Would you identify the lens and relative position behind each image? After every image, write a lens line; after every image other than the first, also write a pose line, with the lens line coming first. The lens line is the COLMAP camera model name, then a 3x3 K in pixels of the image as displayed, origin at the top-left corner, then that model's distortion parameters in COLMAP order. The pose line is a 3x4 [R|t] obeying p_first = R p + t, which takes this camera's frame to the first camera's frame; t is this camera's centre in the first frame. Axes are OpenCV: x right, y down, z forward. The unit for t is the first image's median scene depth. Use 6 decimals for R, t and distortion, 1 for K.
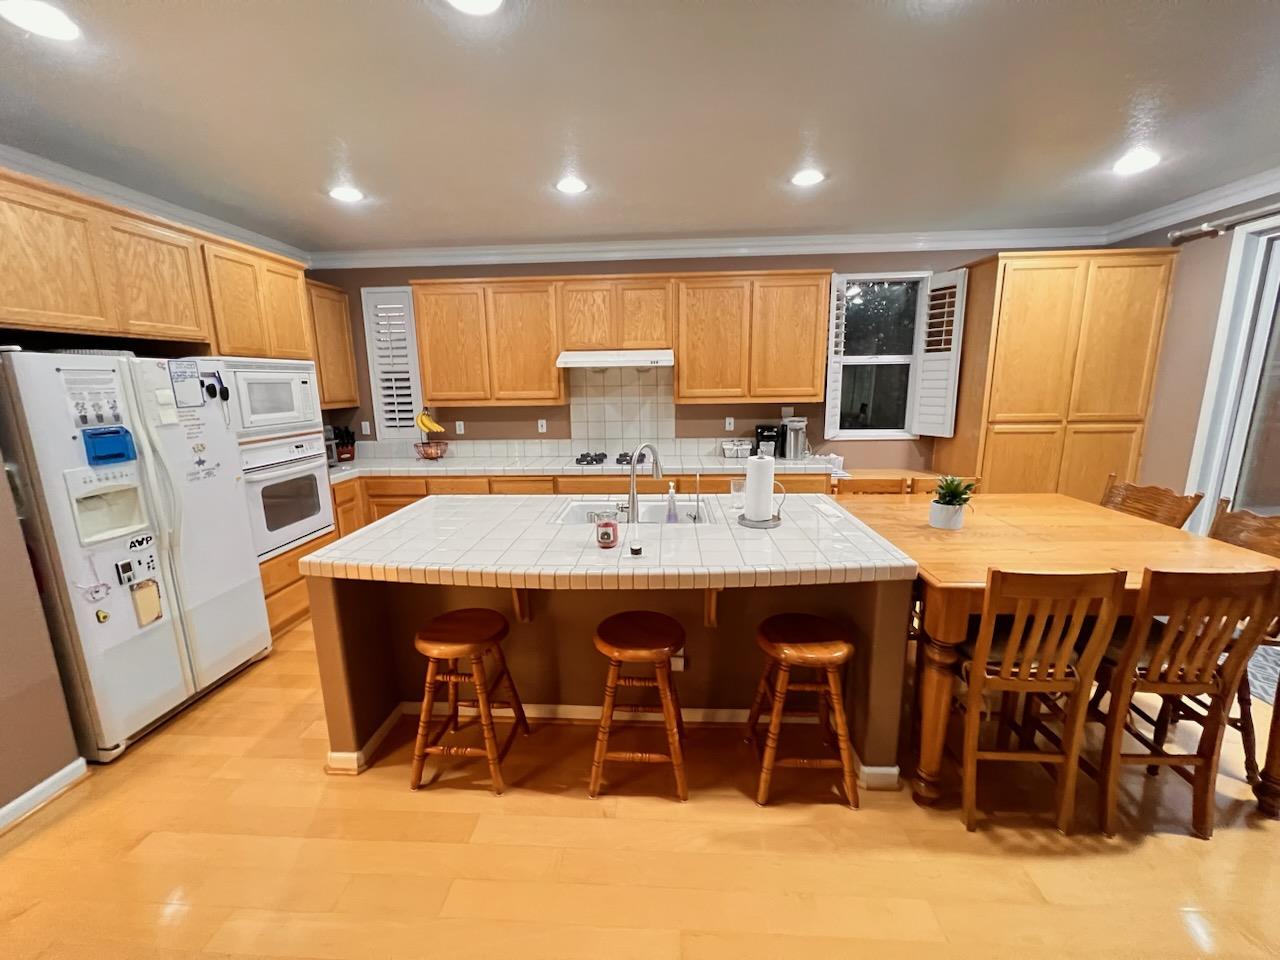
lens RADIAL K [[507.7, 0, 640.0], [0, 507.7, 480.1], [0, 0, 1]] dist [-0.002672, 0.000419]
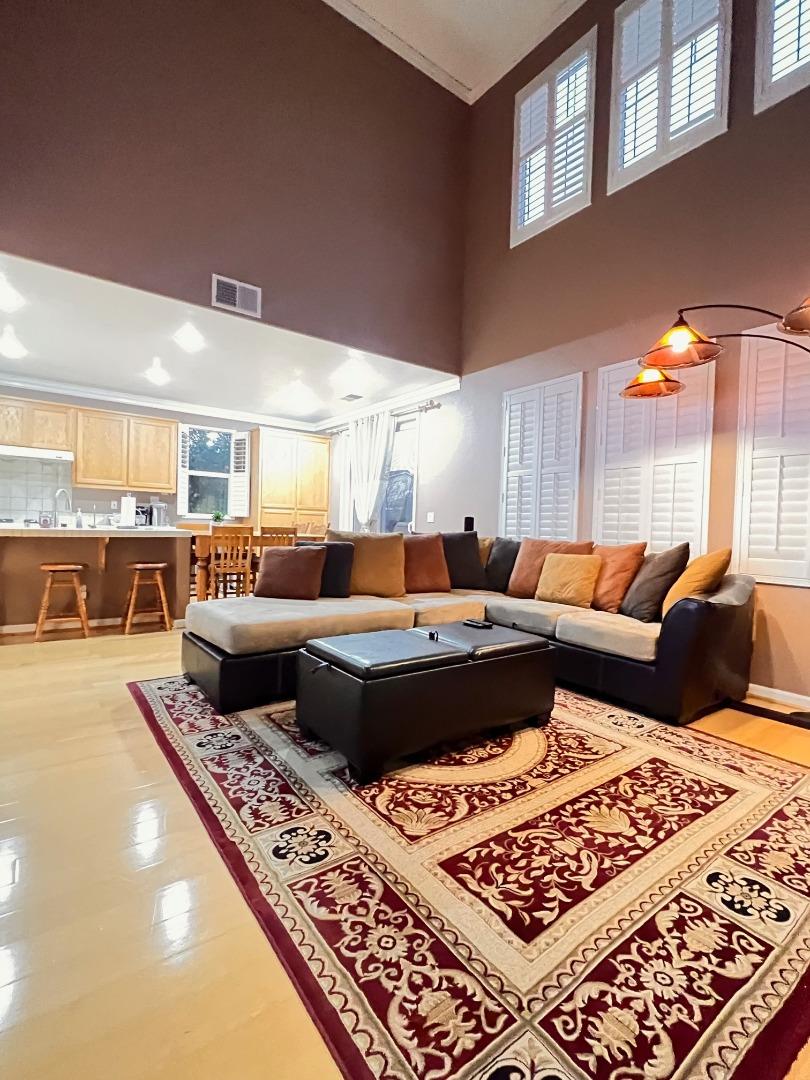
lens RADIAL K [[500.7, 0, 408.1], [0, 500.7, 537.5], [0, 0, 1]] dist [-0.010186, 0.000653]
pose [[0.765090, 0.026916, 0.643360, -0.122997], [0.081234, 0.987109, -0.137902, 0.295957], [-0.638778, 0.157770, 0.753041, -0.766078]]
